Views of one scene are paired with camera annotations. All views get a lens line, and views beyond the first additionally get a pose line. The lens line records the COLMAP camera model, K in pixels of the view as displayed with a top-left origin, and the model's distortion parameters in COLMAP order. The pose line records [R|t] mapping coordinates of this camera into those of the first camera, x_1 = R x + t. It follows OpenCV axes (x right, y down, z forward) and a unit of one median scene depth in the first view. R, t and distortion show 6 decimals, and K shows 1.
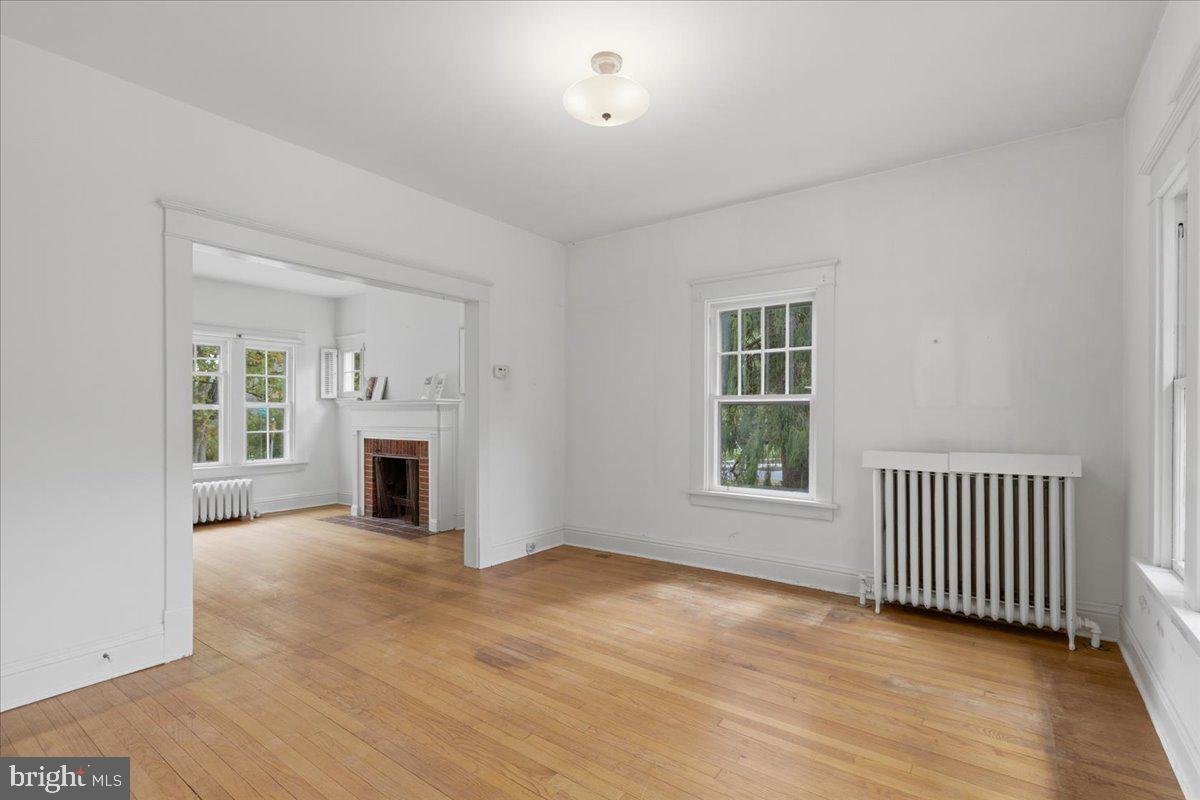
lens RADIAL K [[546.9, 0, 599.7], [0, 546.9, 408.4], [0, 0, 1]] dist [-0.004996, 0.000400]
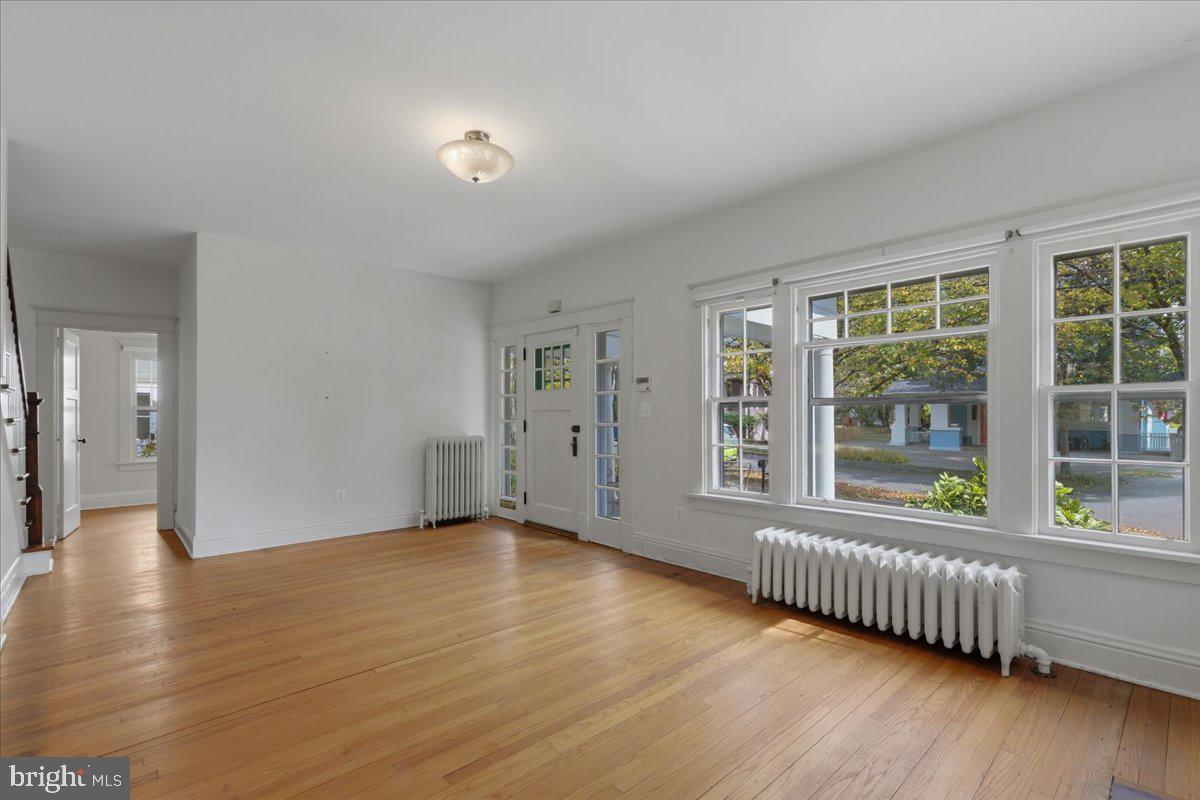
lens RADIAL K [[546.9, 0, 604.7], [0, 546.9, 409.8], [0, 0, 1]] dist [-0.004996, 0.000400]
pose [[-0.193231, 0.001112, -0.981153, -0.184003], [0.005266, 0.999986, 0.000096, 0.006358], [0.981139, -0.005148, -0.193234, 0.801877]]
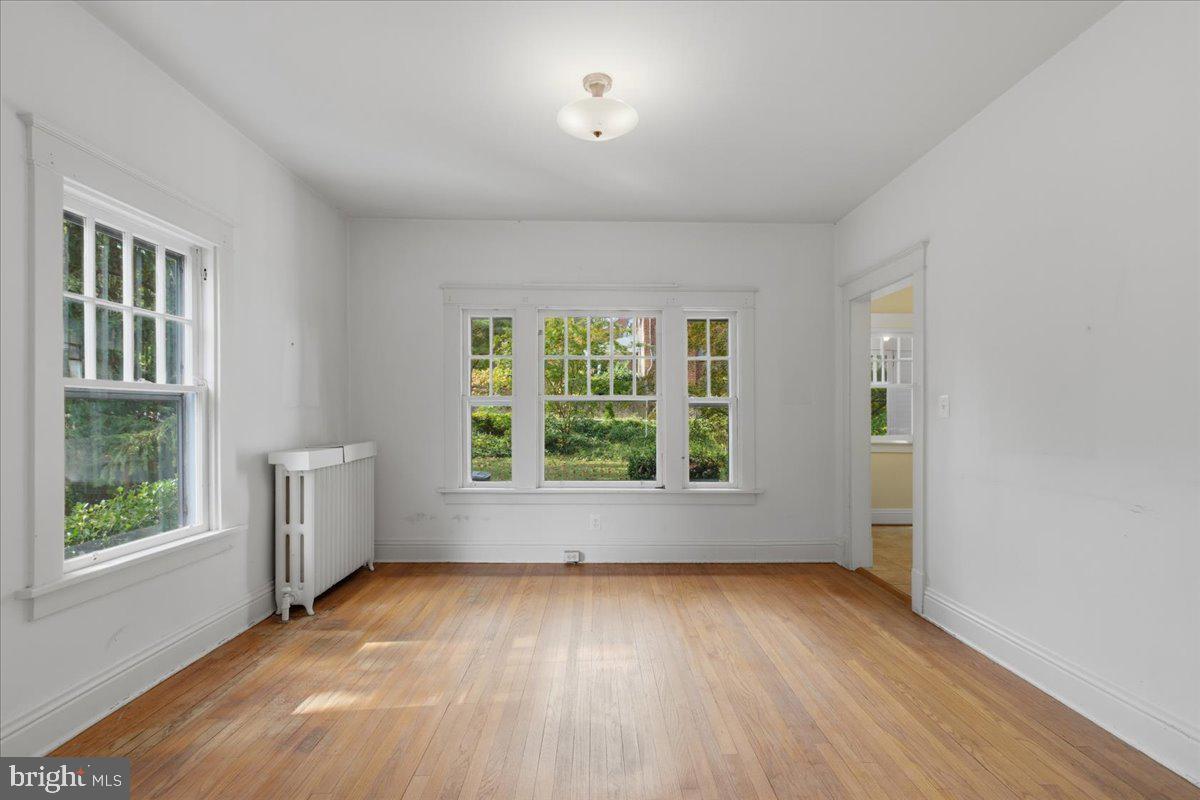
lens RADIAL K [[546.9, 0, 605.5], [0, 546.9, 408.5], [0, 0, 1]] dist [-0.004996, 0.000400]
pose [[-0.609339, 0.006644, 0.792882, -0.321624], [0.005868, 0.999975, -0.003869, 0.006337], [-0.792888, 0.002295, -0.609363, 0.630279]]
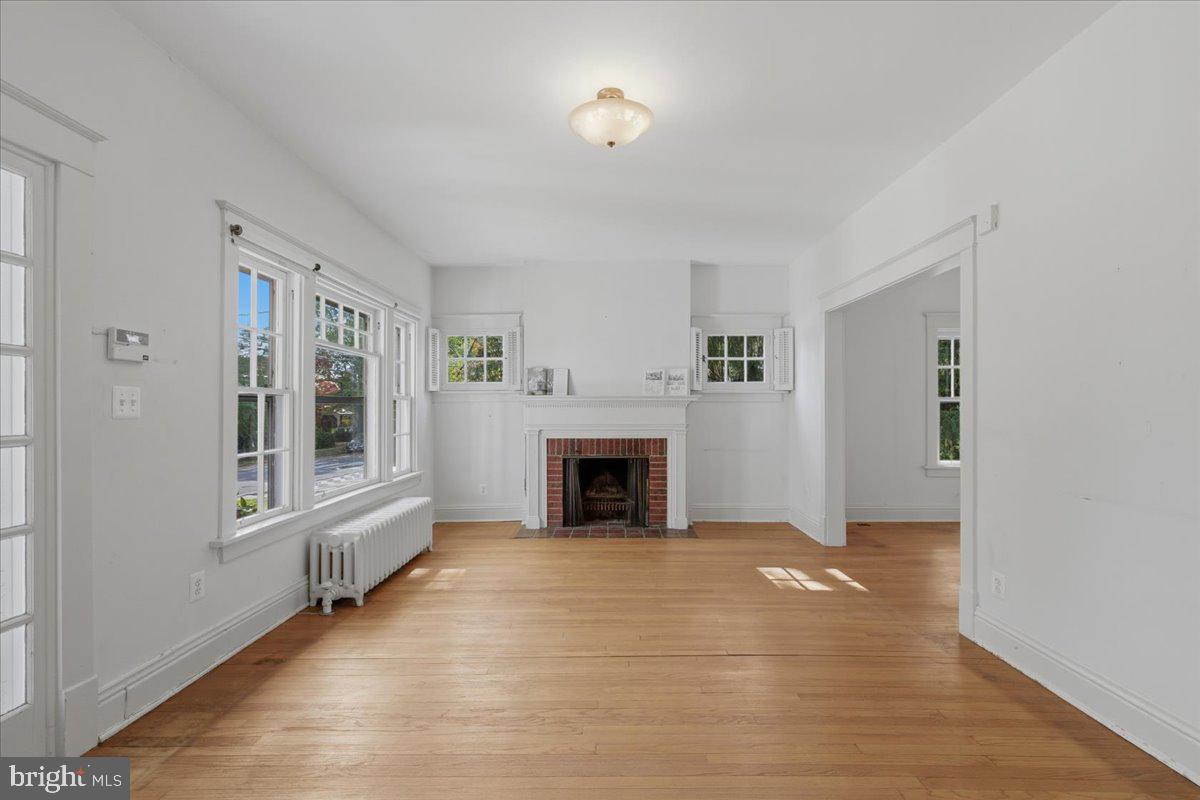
lens RADIAL K [[546.9, 0, 601.1], [0, 546.9, 407.4], [0, 0, 1]] dist [-0.004996, 0.000400]
pose [[0.817115, 0.007107, 0.576431, -0.896407], [-0.003789, 0.999969, -0.006957, 0.011632], [-0.576462, 0.003500, 0.817117, 0.249294]]
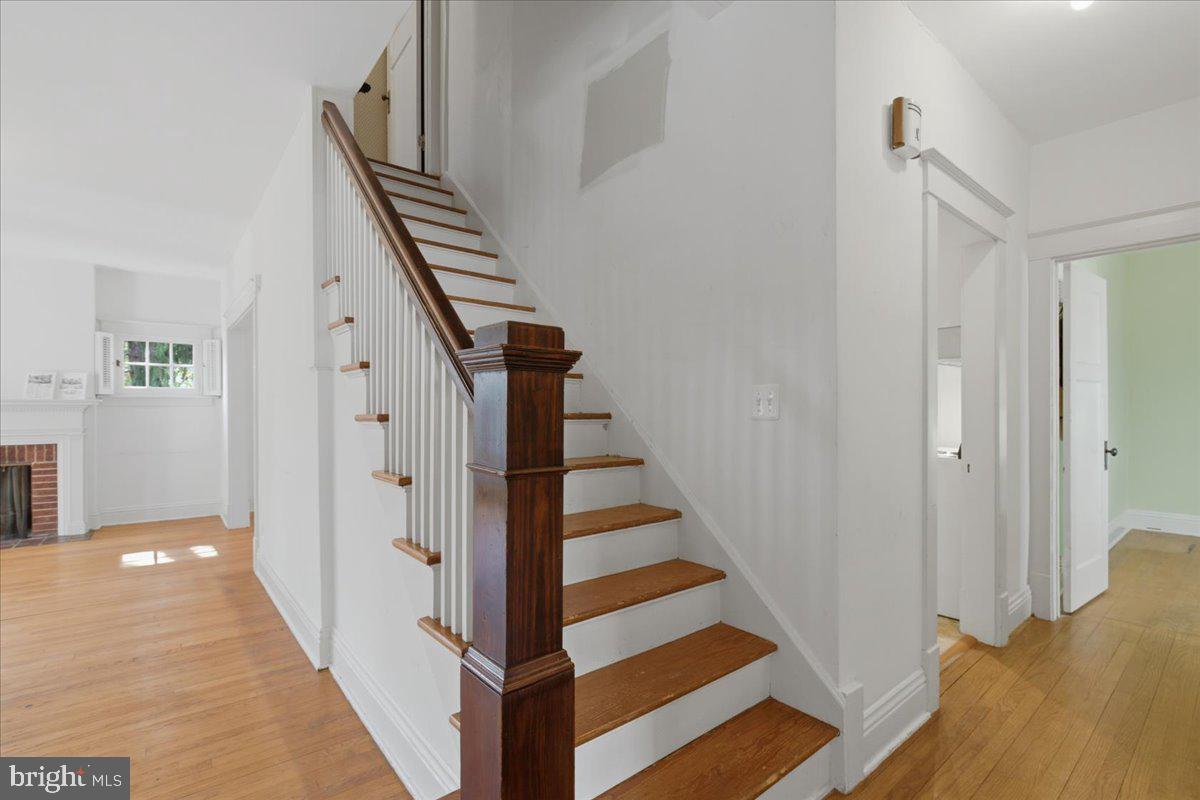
lens RADIAL K [[546.9, 0, 610.4], [0, 546.9, 411.5], [0, 0, 1]] dist [-0.004996, 0.000400]
pose [[0.240516, -0.001352, 0.970644, -0.921155], [0.000875, 0.999999, 0.001176, 0.004160], [-0.970645, 0.000567, 0.240517, -0.146246]]
